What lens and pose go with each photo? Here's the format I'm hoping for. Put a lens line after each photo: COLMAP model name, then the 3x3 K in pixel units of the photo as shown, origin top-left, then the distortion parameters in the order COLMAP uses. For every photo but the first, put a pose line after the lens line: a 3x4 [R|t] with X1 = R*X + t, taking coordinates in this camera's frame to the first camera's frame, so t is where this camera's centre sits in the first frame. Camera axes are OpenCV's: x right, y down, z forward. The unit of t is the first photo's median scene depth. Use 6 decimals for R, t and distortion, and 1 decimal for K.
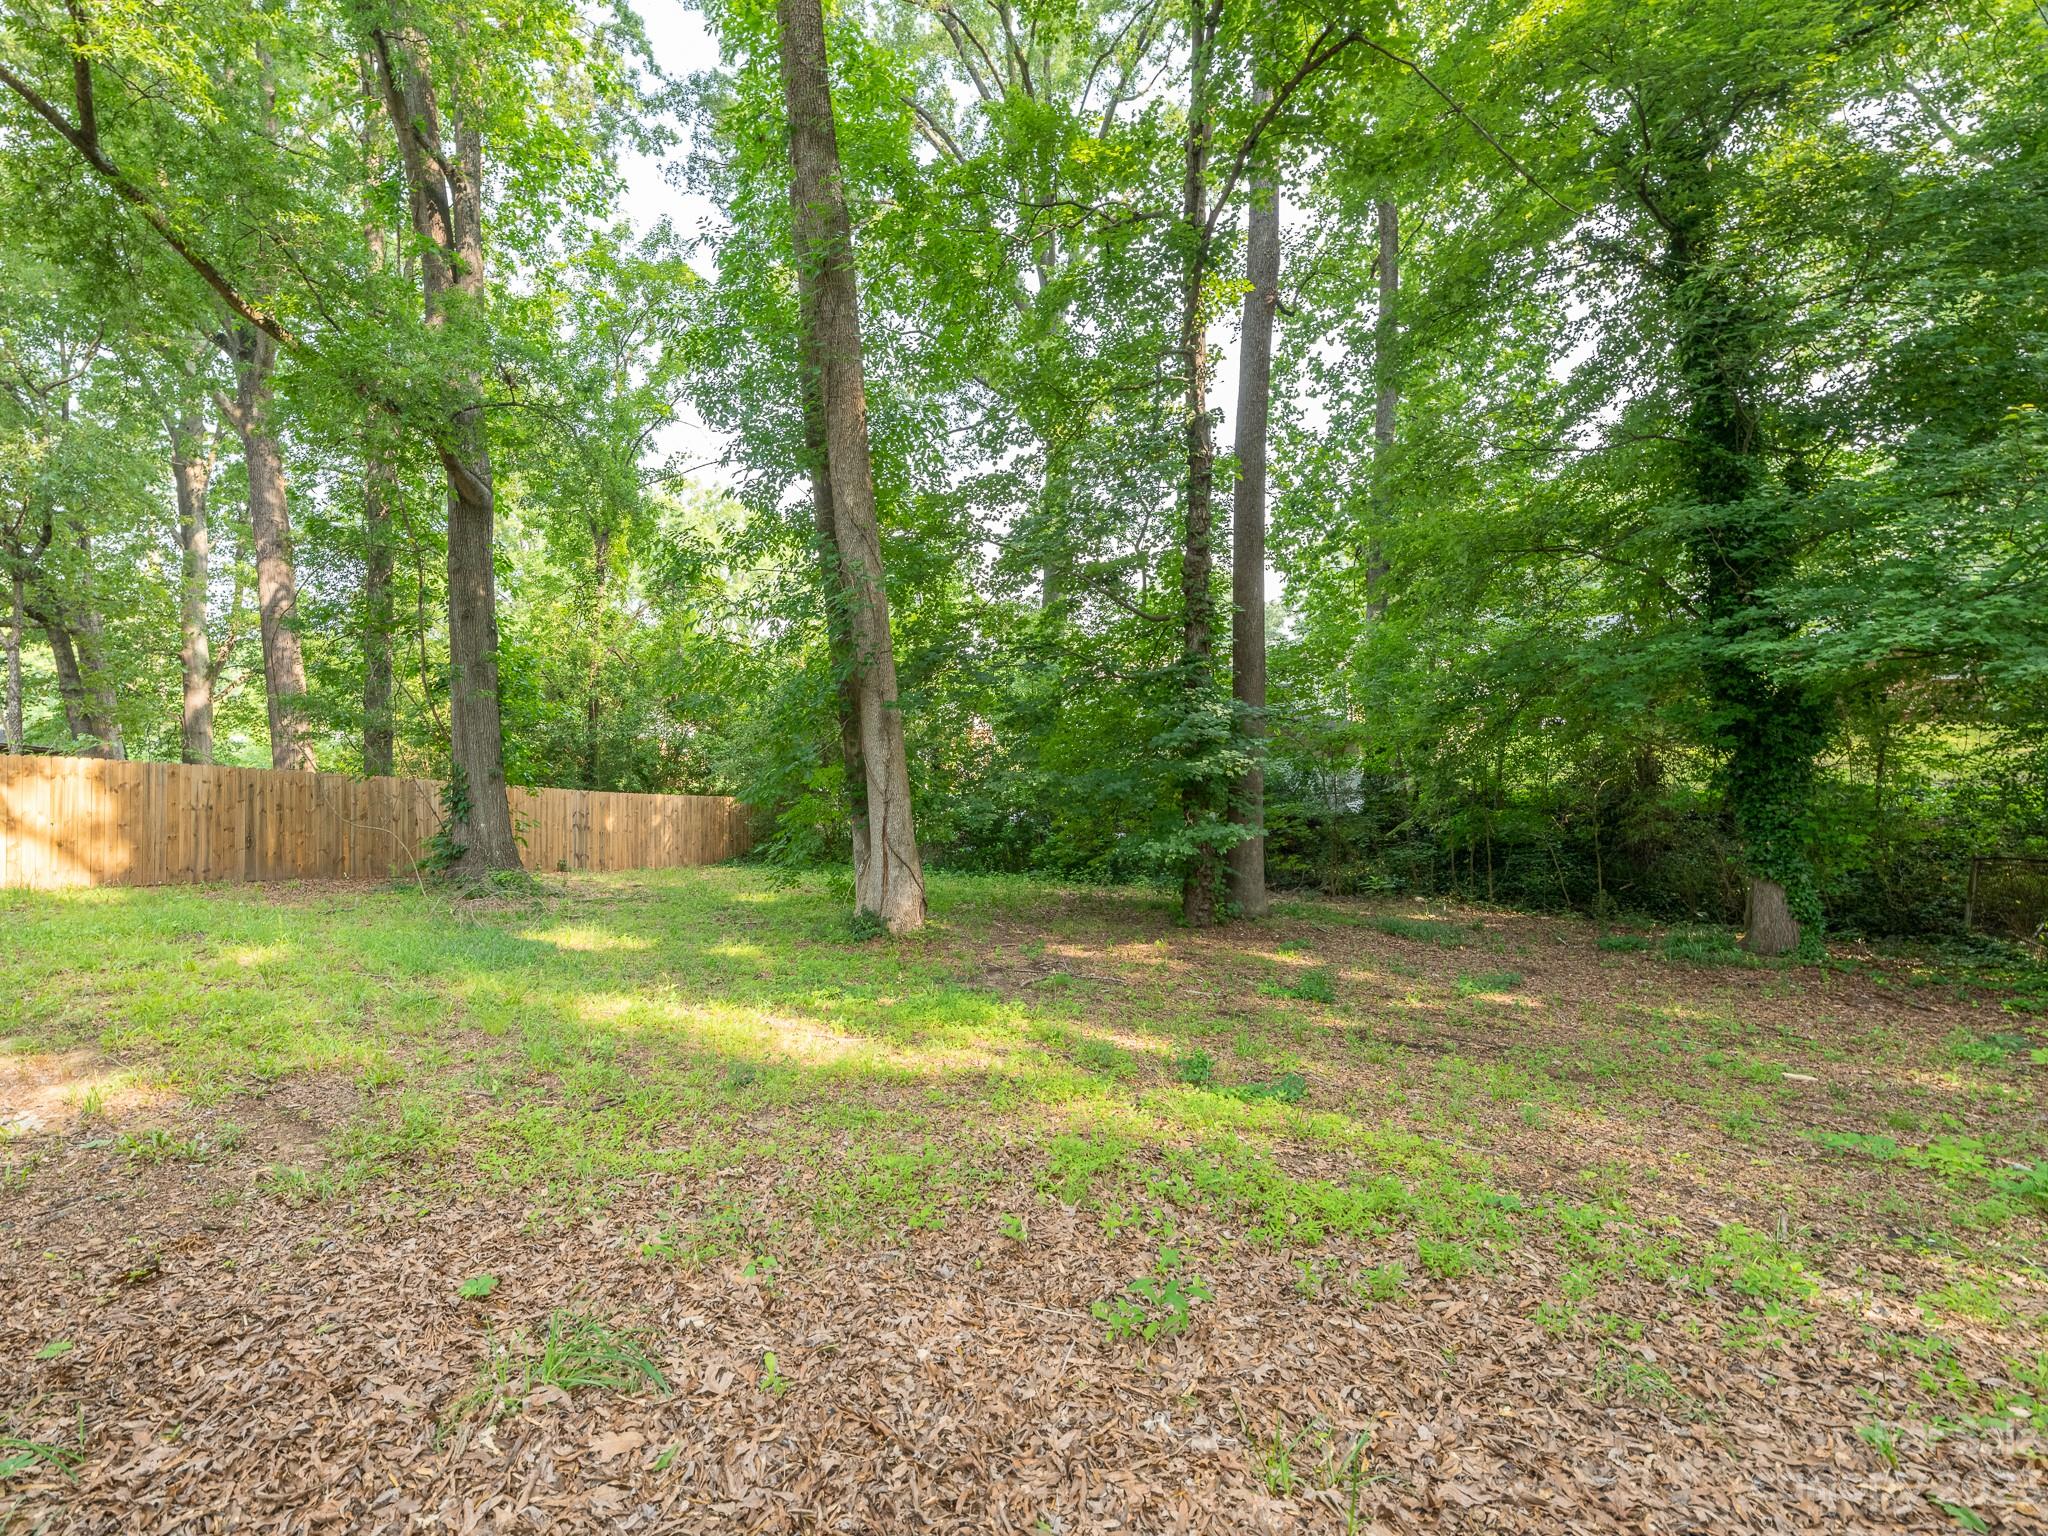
lens RADIAL K [[818.6, 0, 933.3], [0, 818.6, 777.1], [0, 0, 1]] dist [0.014155, -0.000091]
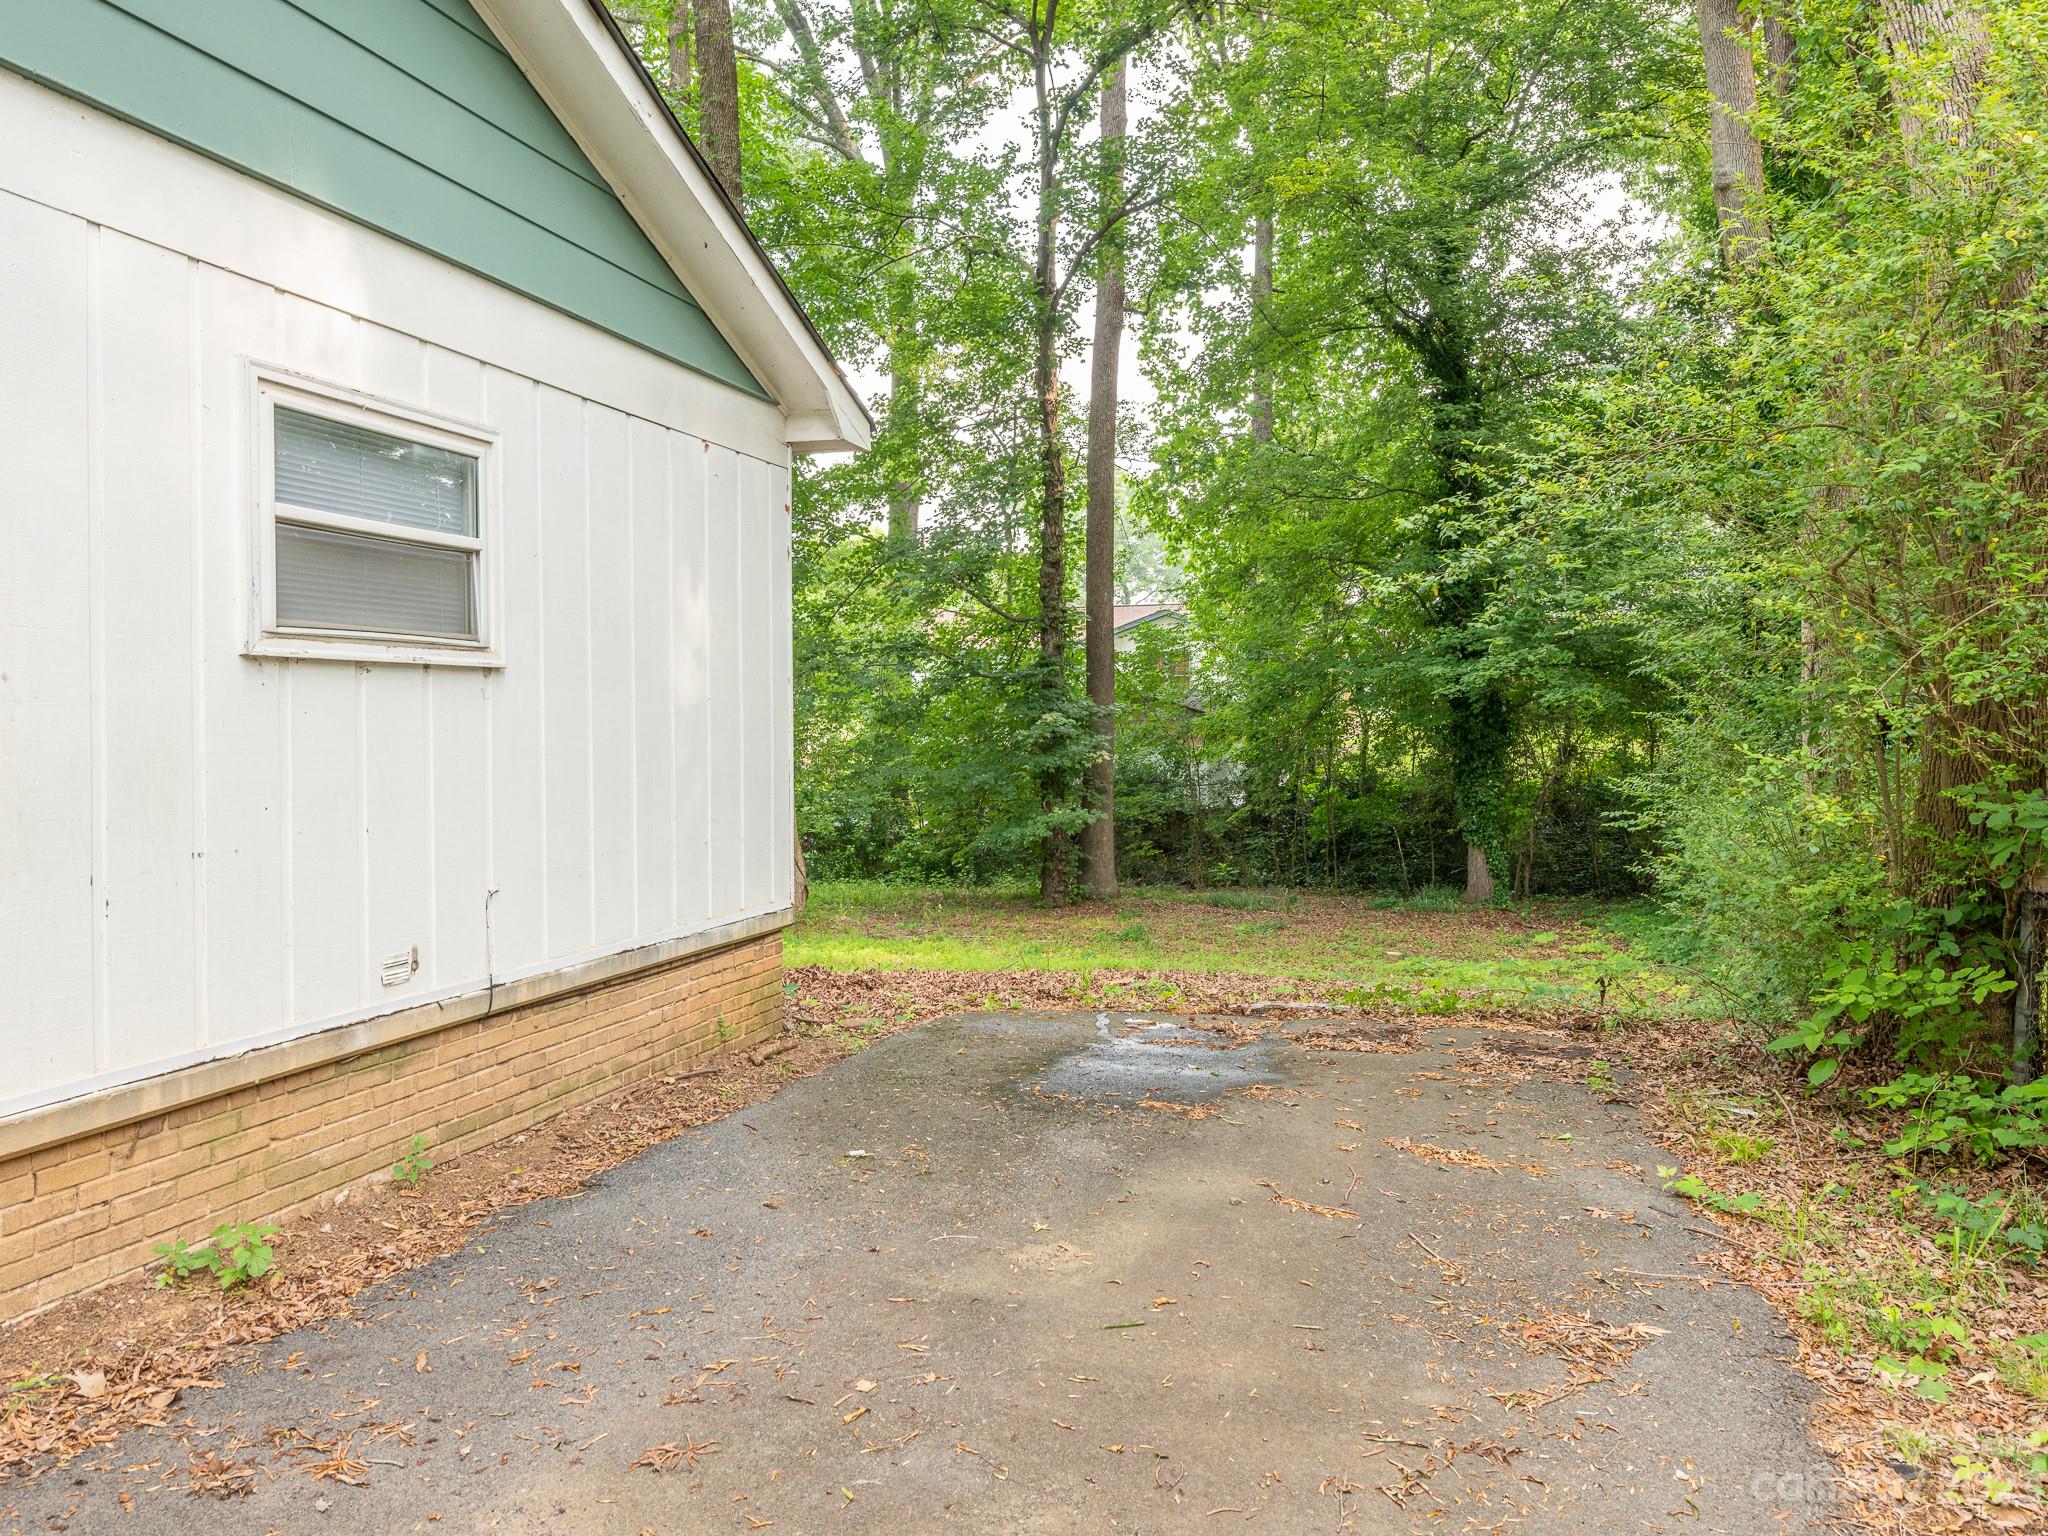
lens RADIAL K [[1558.7, 0, 1021.6], [0, 1558.7, 723.9], [0, 0, 1]] dist [0.040578, -0.044547]
pose [[0.968522, 0.003505, 0.248904, -0.240840], [0.001877, 0.999770, -0.021381, -0.016482], [-0.248921, 0.021175, 0.968292, -1.025127]]
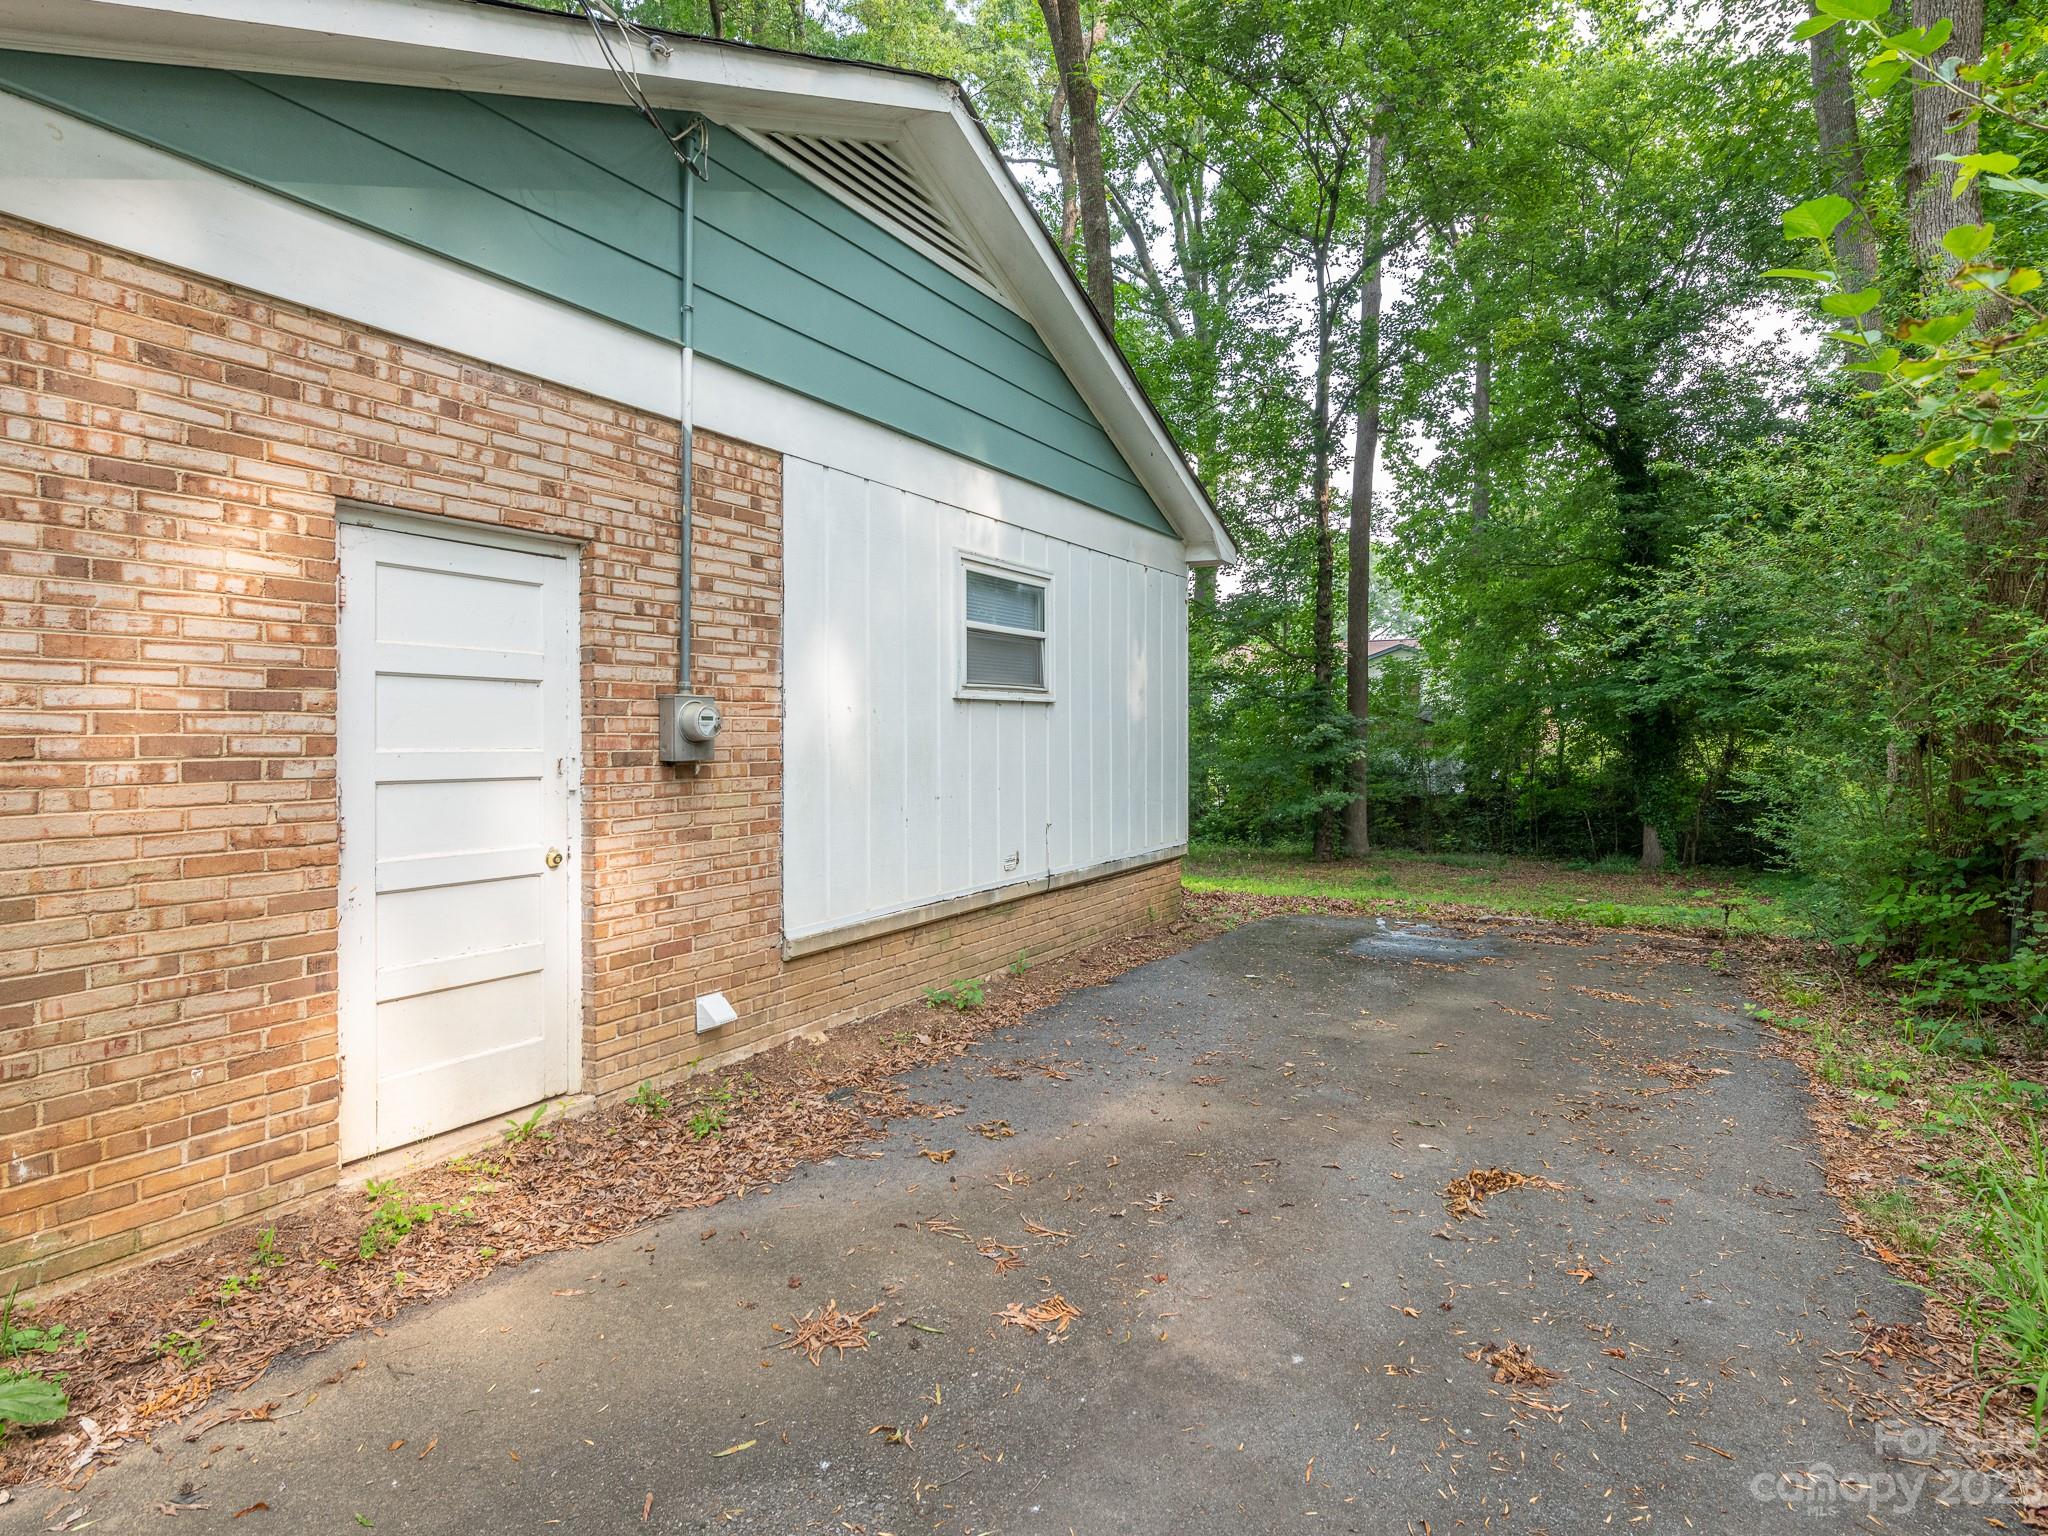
lens RADIAL K [[1219.5, 0, 1026.2], [0, 1219.5, 734.7], [0, 0, 1]] dist [0.021727, -0.017830]
pose [[0.998451, 0.009051, 0.054904, -0.365233], [-0.008240, 0.999854, -0.014974, -0.015234], [-0.055031, 0.014499, 0.998379, -1.276258]]
